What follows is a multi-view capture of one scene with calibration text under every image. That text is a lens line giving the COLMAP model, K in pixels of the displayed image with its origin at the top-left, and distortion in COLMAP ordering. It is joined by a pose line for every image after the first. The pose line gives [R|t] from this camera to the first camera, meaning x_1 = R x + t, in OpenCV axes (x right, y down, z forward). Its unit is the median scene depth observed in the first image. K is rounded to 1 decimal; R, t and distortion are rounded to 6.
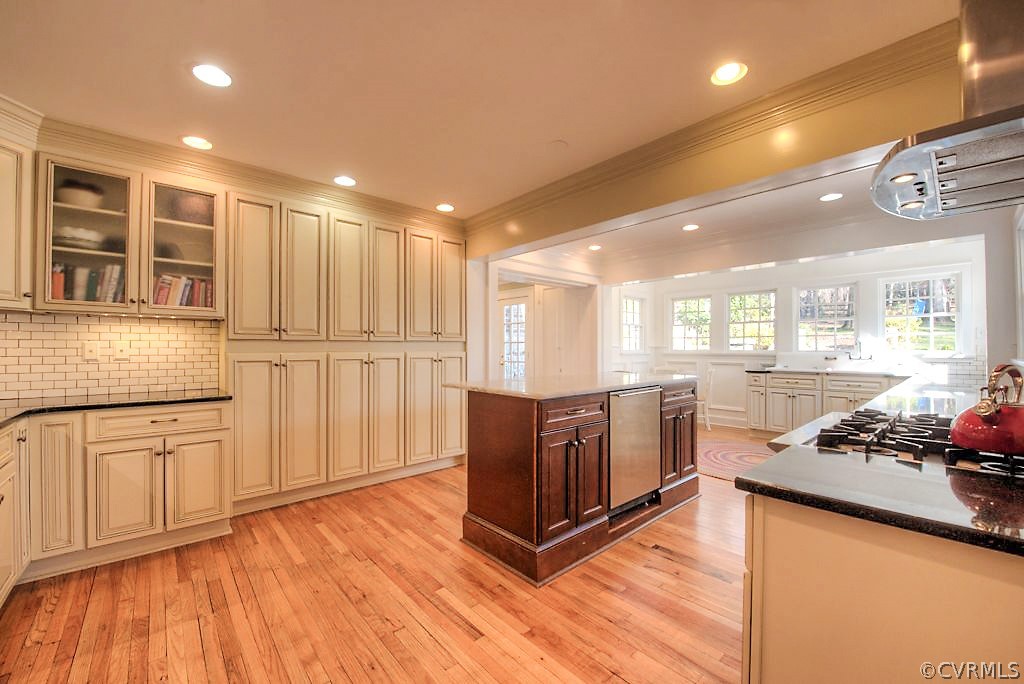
lens RADIAL K [[409.7, 0, 507.8], [0, 409.7, 344.4], [0, 0, 1]] dist [-0.013569, -0.000286]
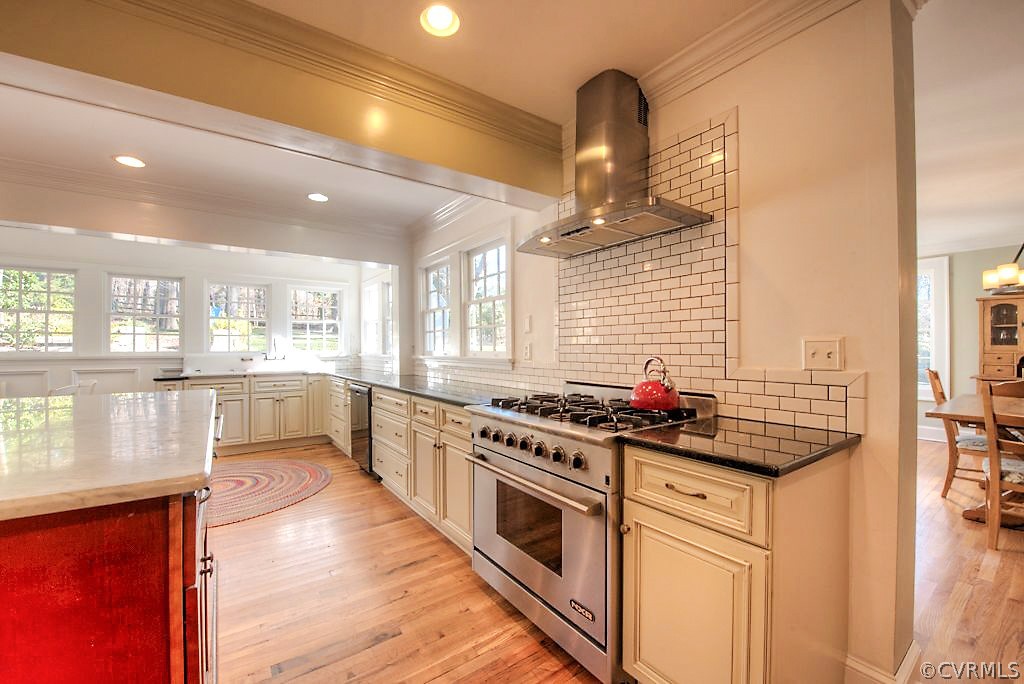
lens RADIAL K [[409.7, 0, 508.6], [0, 409.7, 347.4], [0, 0, 1]] dist [-0.013569, -0.000286]
pose [[0.105509, -0.000173, 0.994418, -0.322239], [-0.006541, 0.999978, 0.000868, 0.003065], [-0.994397, -0.006596, 0.105505, 0.912757]]
